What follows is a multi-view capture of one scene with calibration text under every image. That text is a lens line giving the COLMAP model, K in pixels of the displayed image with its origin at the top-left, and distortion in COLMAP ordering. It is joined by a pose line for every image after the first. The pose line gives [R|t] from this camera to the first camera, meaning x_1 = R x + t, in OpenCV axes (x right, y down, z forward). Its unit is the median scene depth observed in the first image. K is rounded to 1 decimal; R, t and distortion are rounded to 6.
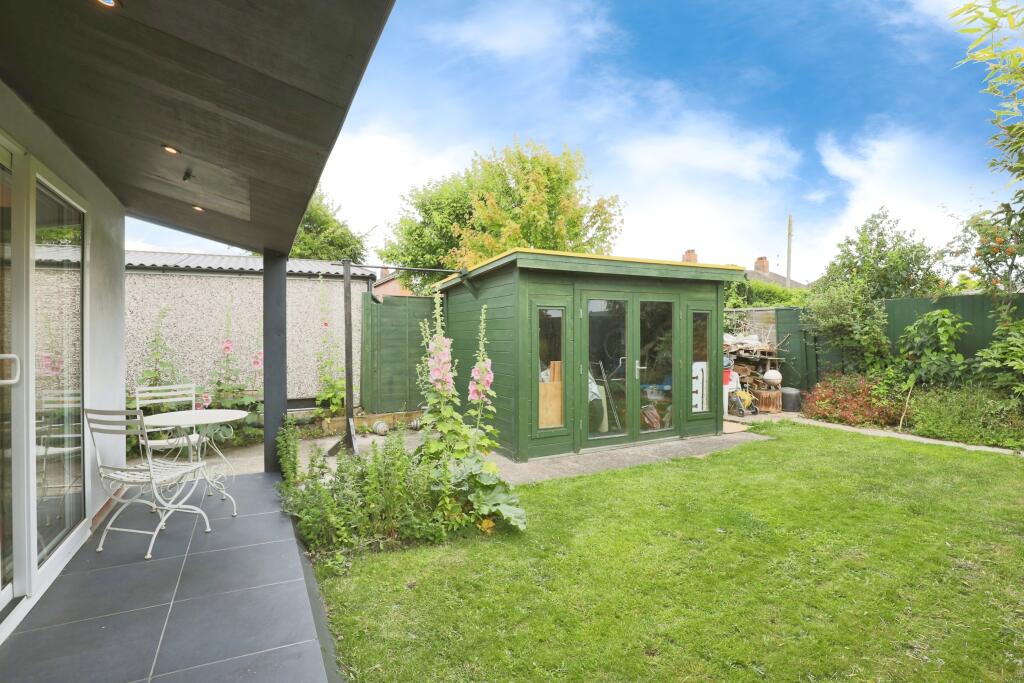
lens RADIAL K [[494.1, 0, 512.0], [0, 494.1, 341.5], [0, 0, 1]] dist [-0.000488, -0.000118]
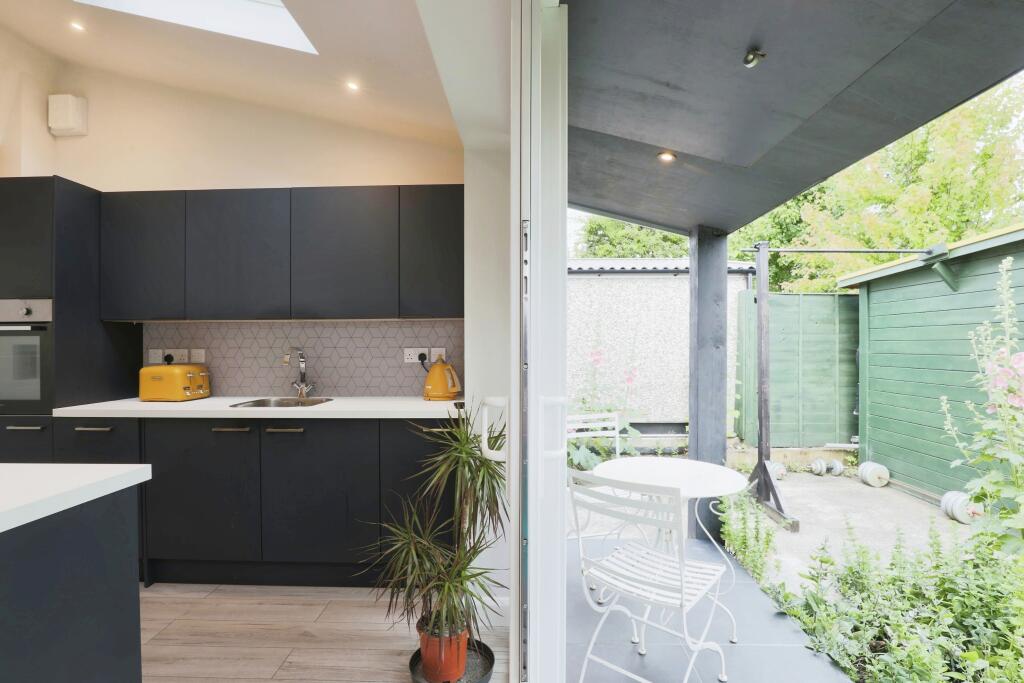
lens RADIAL K [[527.5, 0, 512.0], [0, 527.5, 341.5], [0, 0, 1]] dist [-0.005112, -0.000899]
pose [[0.856890, -0.005443, -0.515470, -0.188793], [0.000753, 0.999956, -0.009307, -0.012742], [0.515498, 0.007587, 0.856857, 0.097852]]
